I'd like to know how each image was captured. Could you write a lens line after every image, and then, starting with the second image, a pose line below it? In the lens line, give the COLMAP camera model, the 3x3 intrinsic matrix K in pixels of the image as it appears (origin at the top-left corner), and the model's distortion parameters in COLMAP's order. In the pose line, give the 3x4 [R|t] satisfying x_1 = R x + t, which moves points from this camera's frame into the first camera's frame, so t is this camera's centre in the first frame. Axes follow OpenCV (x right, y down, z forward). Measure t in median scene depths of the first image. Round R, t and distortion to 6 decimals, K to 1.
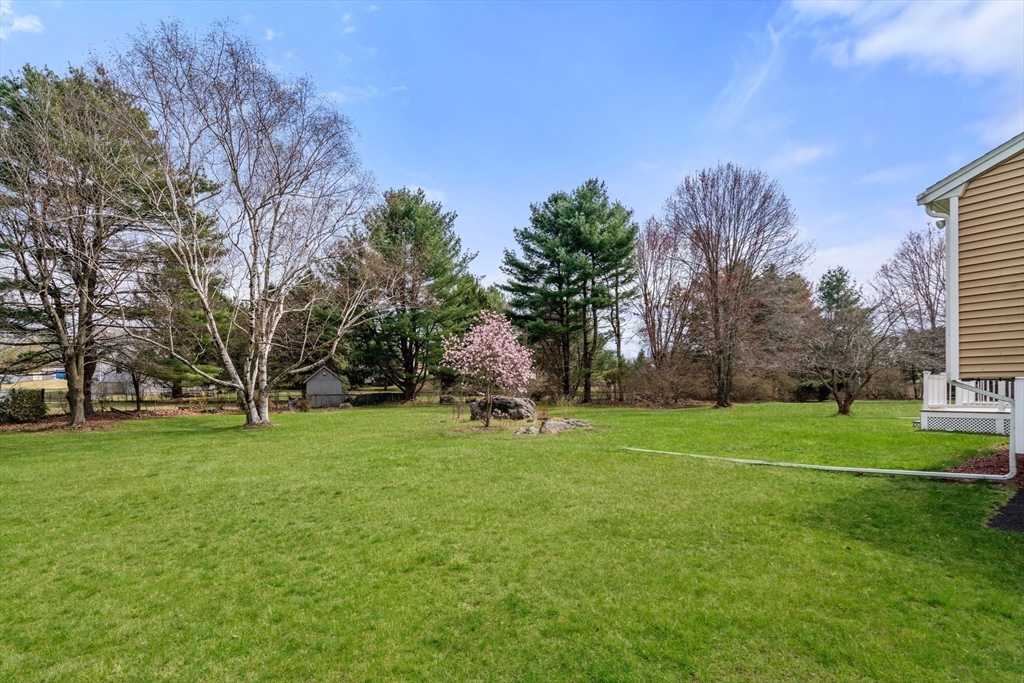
lens RADIAL K [[476.7, 0, 512.0], [0, 476.7, 341.5], [0, 0, 1]] dist [-0.000275, -0.000045]
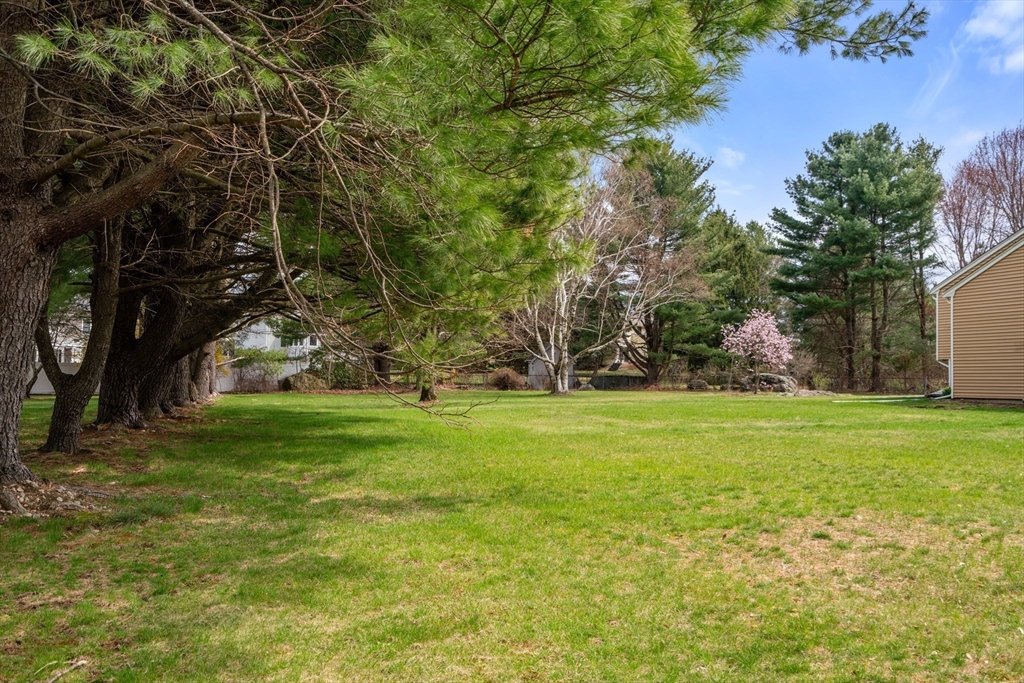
lens RADIAL K [[1017.9, 0, 512.0], [0, 1017.9, 341.5], [0, 0, 1]] dist [0.008775, 0.000814]
pose [[0.964356, 0.011844, -0.264342, 0.019994], [0.003272, 0.998388, 0.056670, -0.062523], [0.264587, -0.055515, 0.962763, -0.902230]]
